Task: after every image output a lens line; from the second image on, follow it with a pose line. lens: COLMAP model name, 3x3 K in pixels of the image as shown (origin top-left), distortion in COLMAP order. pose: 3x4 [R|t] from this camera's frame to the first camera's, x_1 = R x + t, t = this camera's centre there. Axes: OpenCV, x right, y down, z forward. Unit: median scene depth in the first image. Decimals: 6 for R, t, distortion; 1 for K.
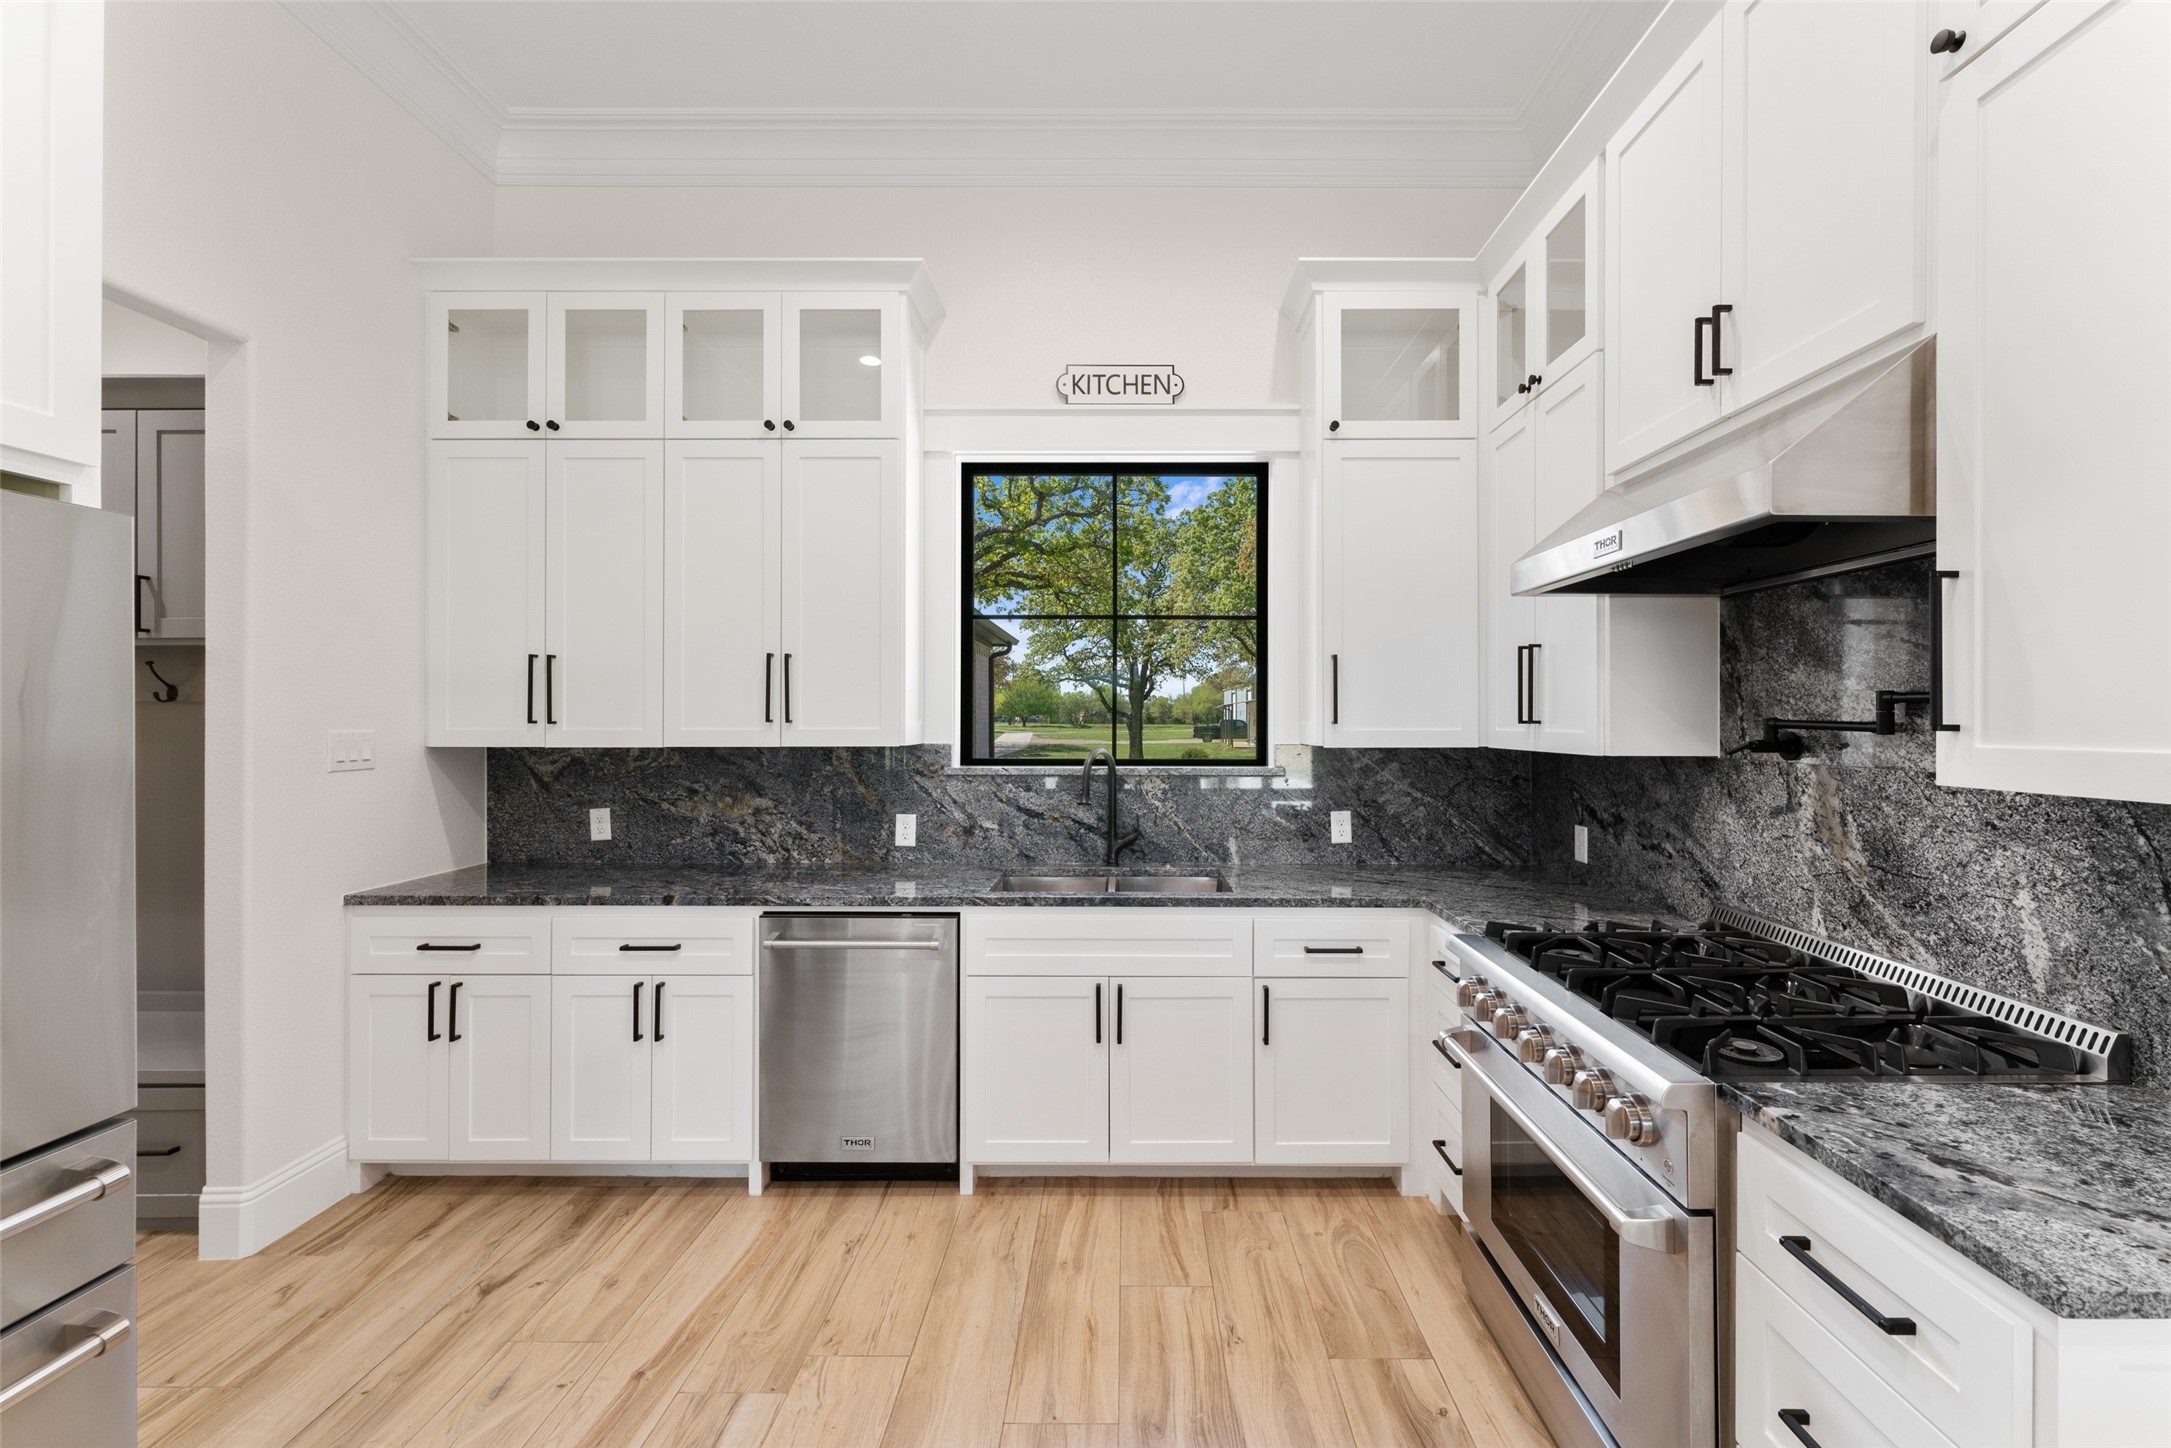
lens RADIAL K [[865.5, 0, 1104.7], [0, 865.5, 710.6], [0, 0, 1]] dist [-0.001131, 0.000376]
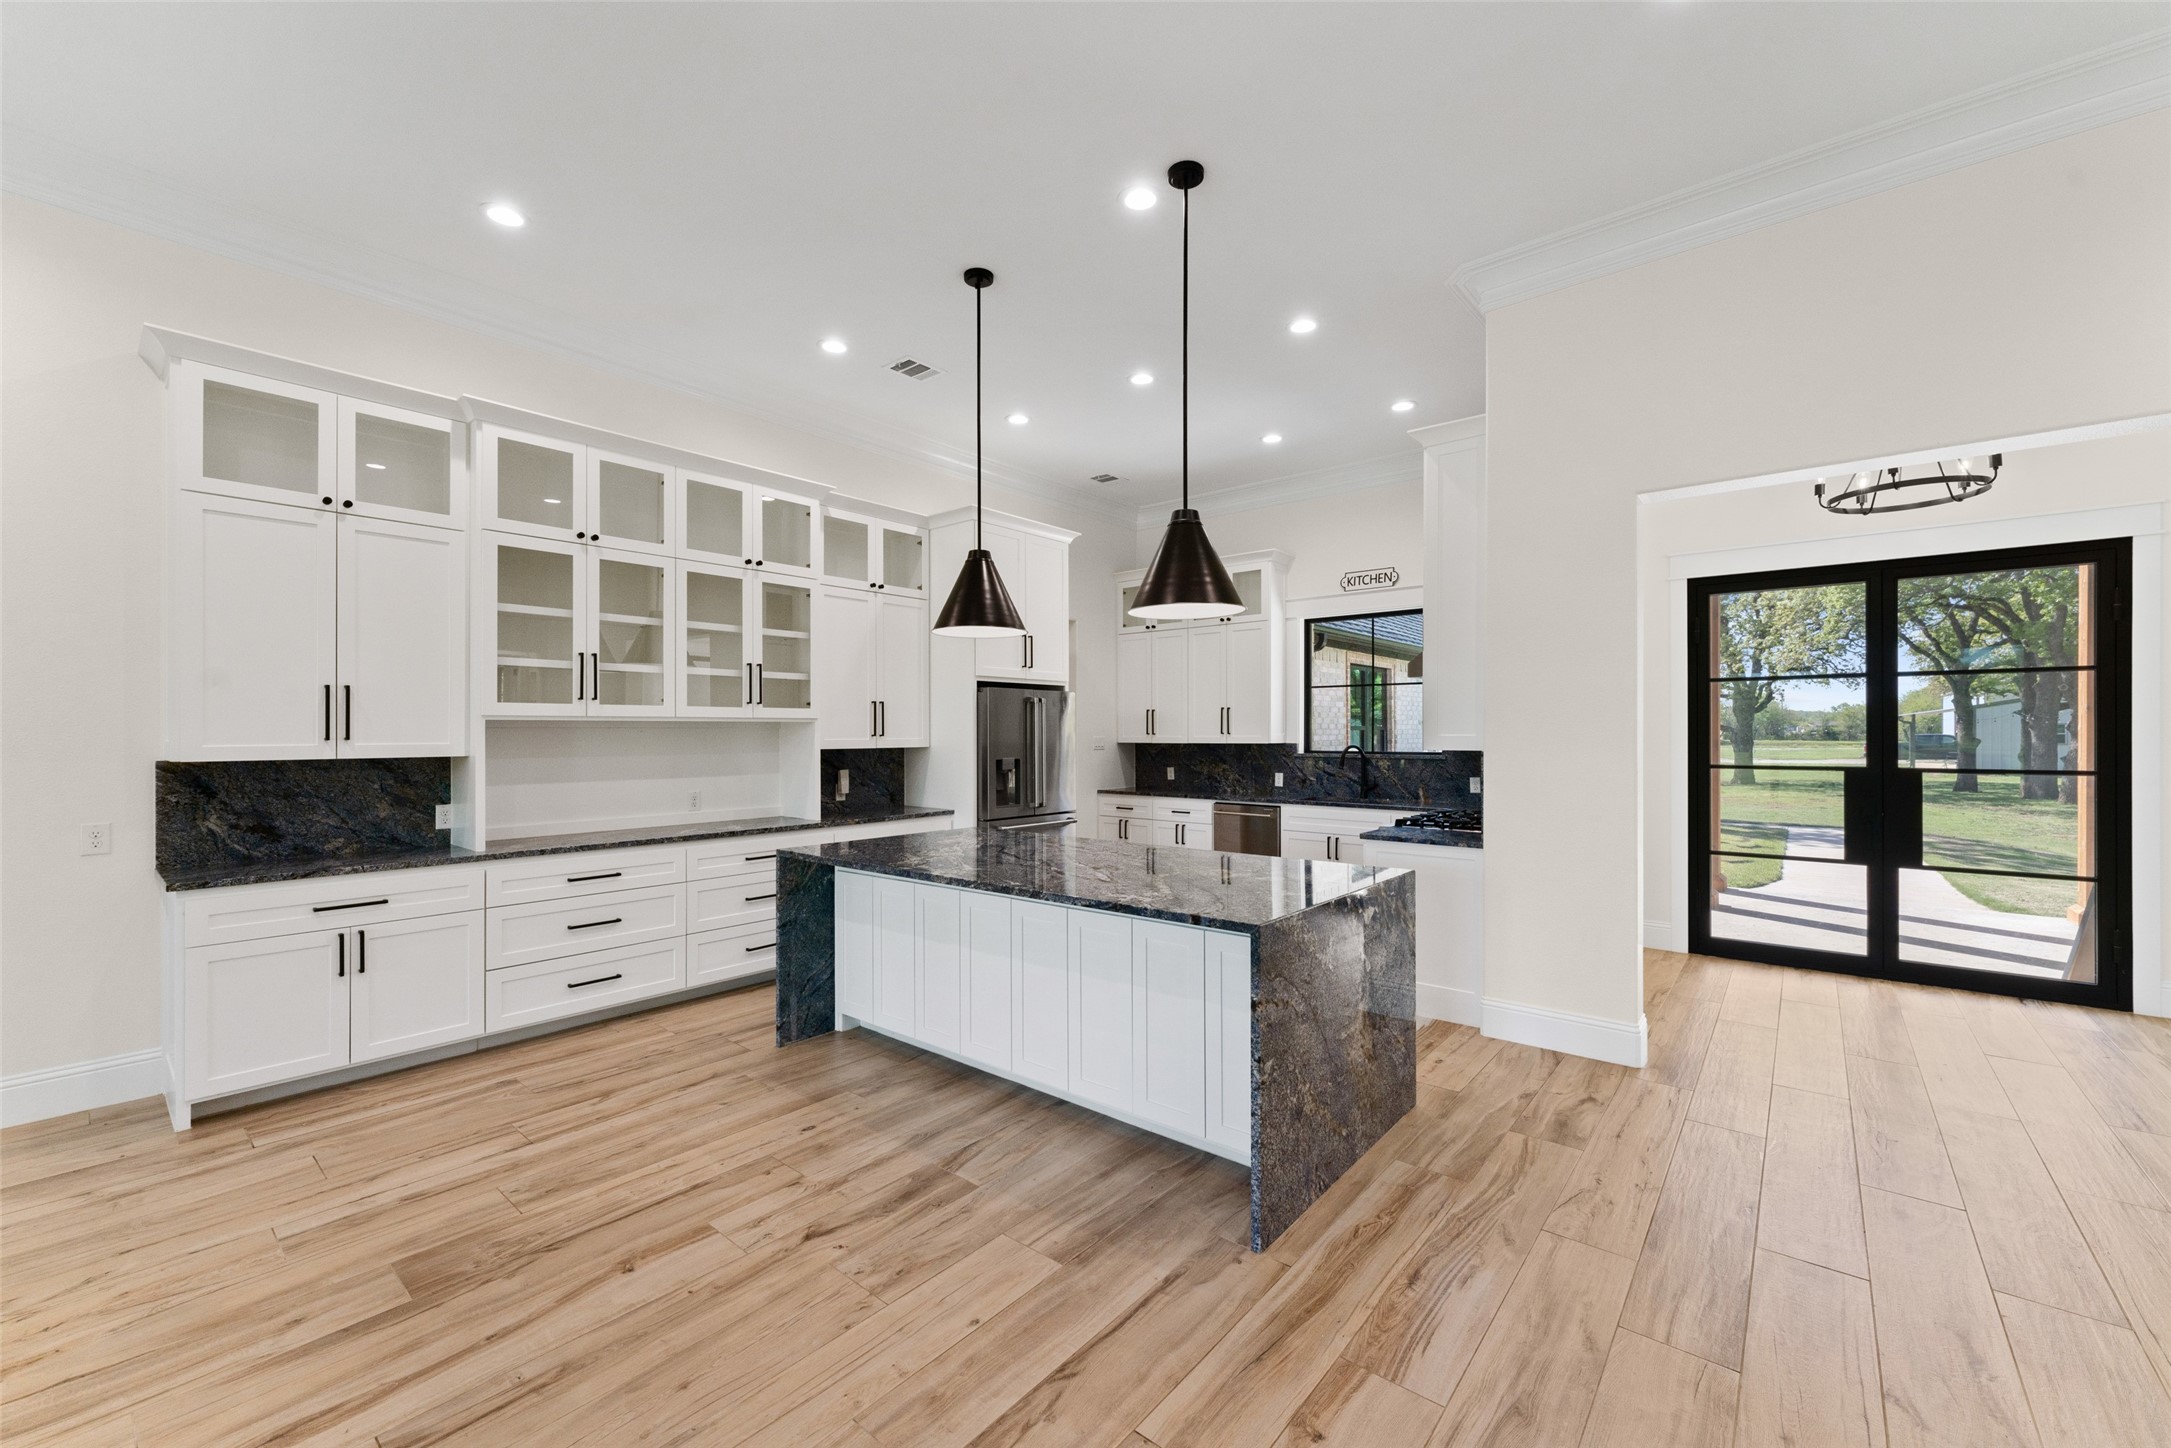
lens RADIAL K [[865.5, 0, 1080.9], [0, 865.5, 733.4], [0, 0, 1]] dist [-0.001131, 0.000376]
pose [[0.772924, -0.003197, -0.634491, 1.130629], [0.008257, 0.999953, 0.005020, -0.006339], [0.634445, -0.009119, 0.772914, -1.551615]]
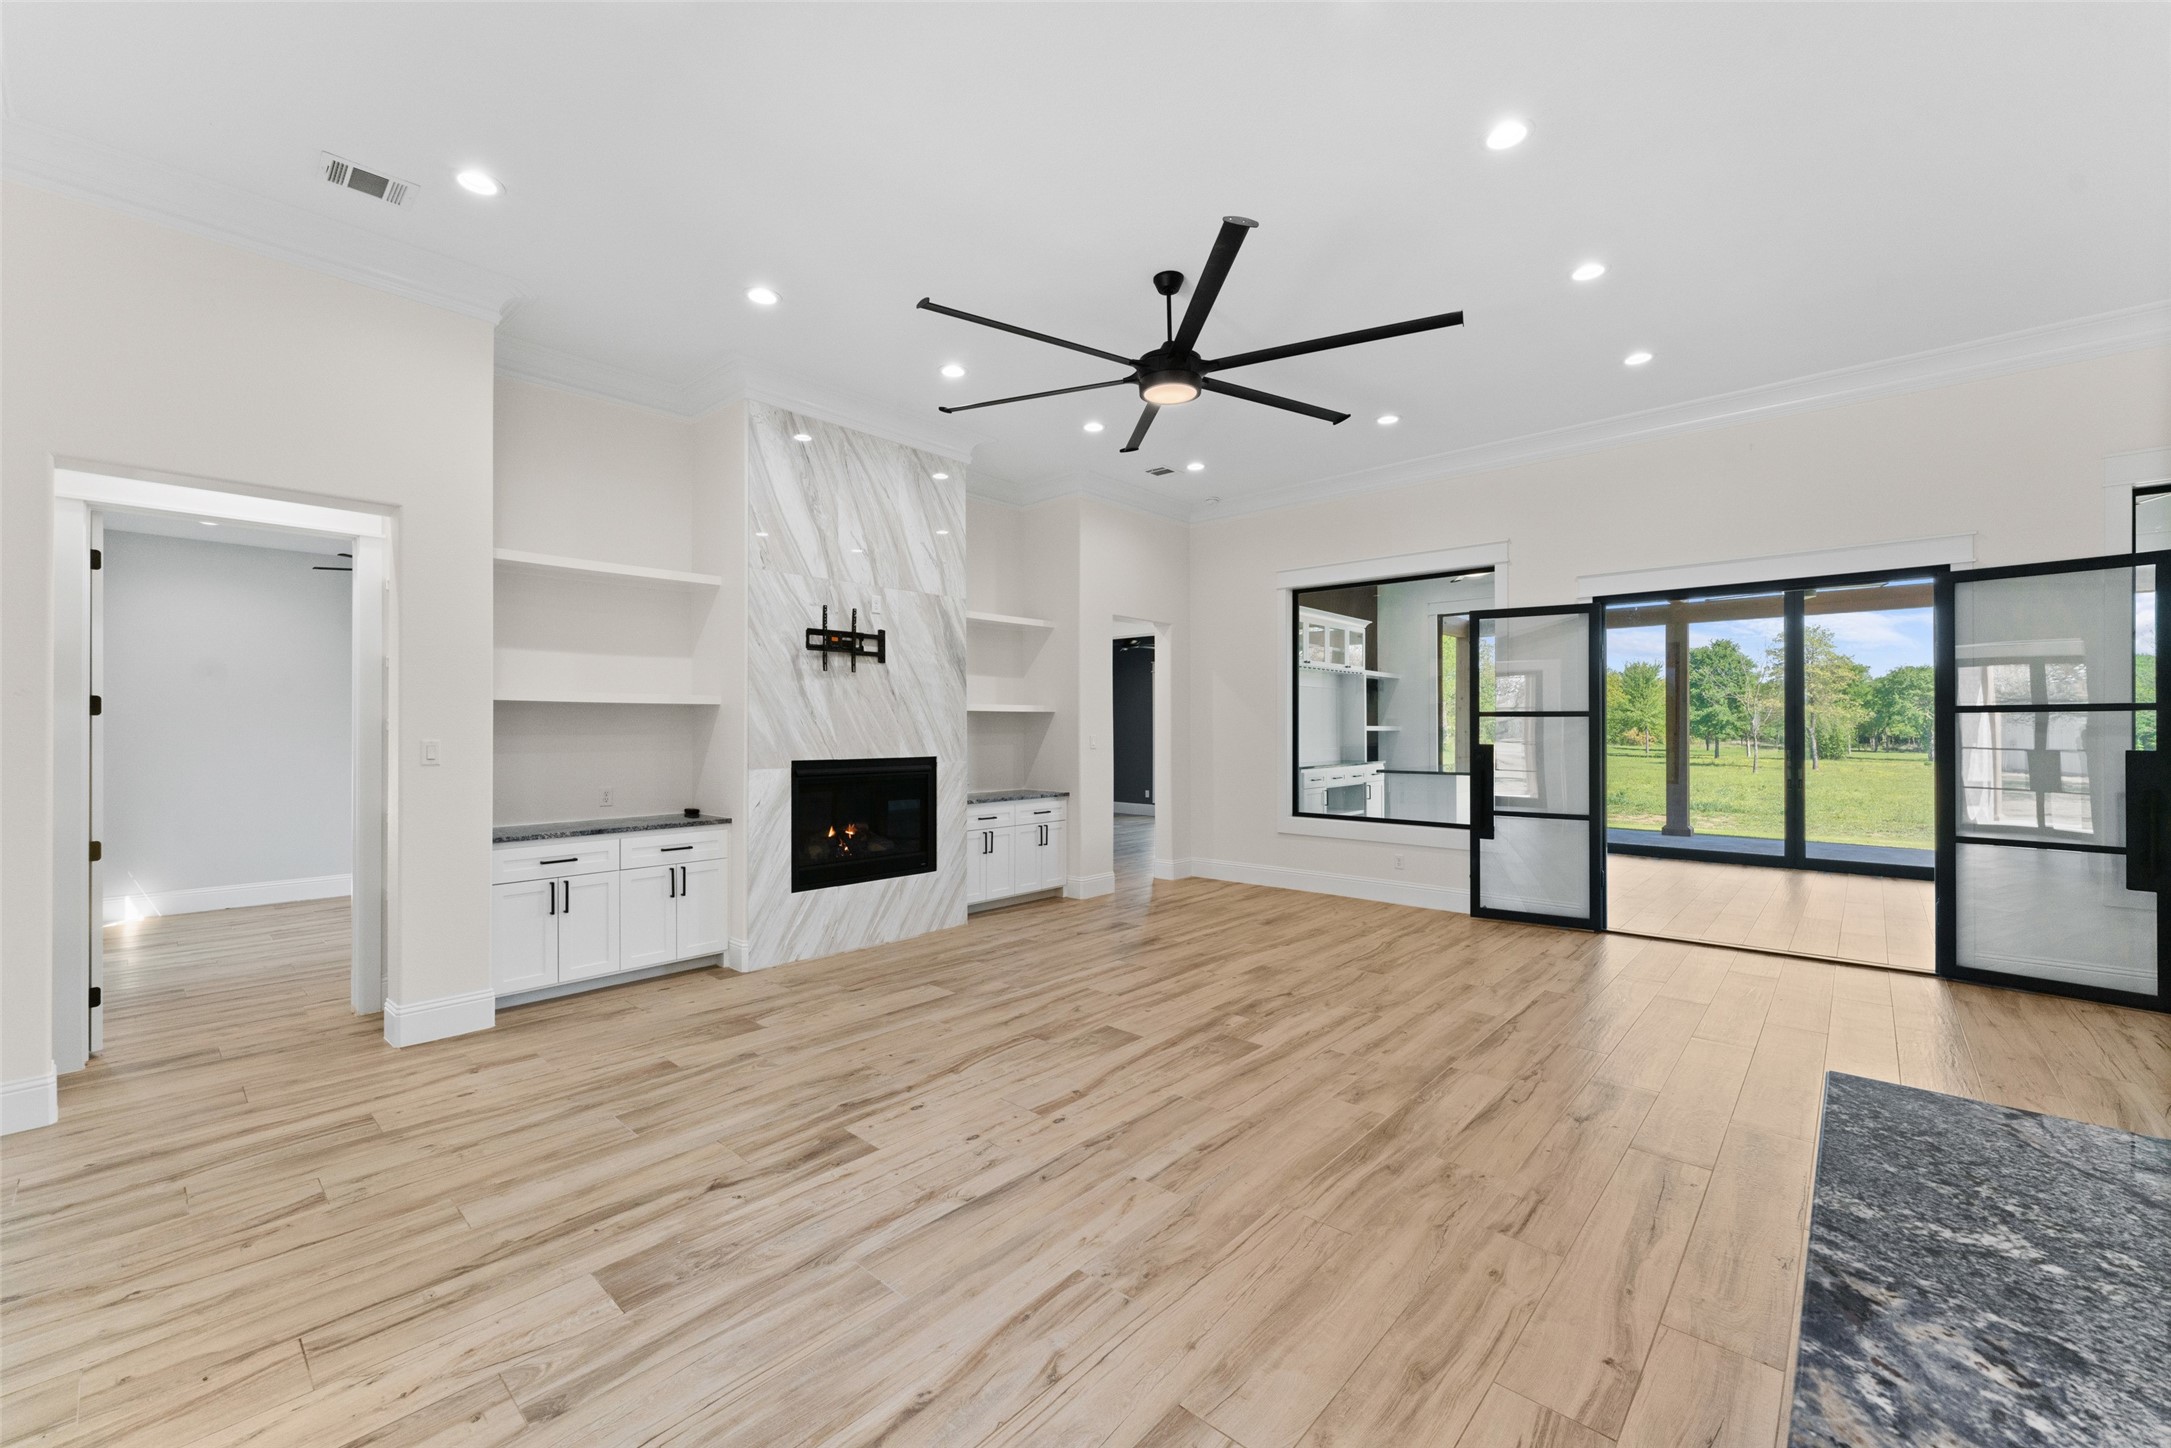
lens RADIAL K [[865.5, 0, 1071.8], [0, 865.5, 724.3], [0, 0, 1]] dist [-0.001131, 0.000376]
pose [[-0.744681, 0.001987, 0.667418, 0.641046], [-0.005369, 0.999945, -0.008967, 0.001254], [-0.667399, -0.010261, -0.744630, 0.123085]]
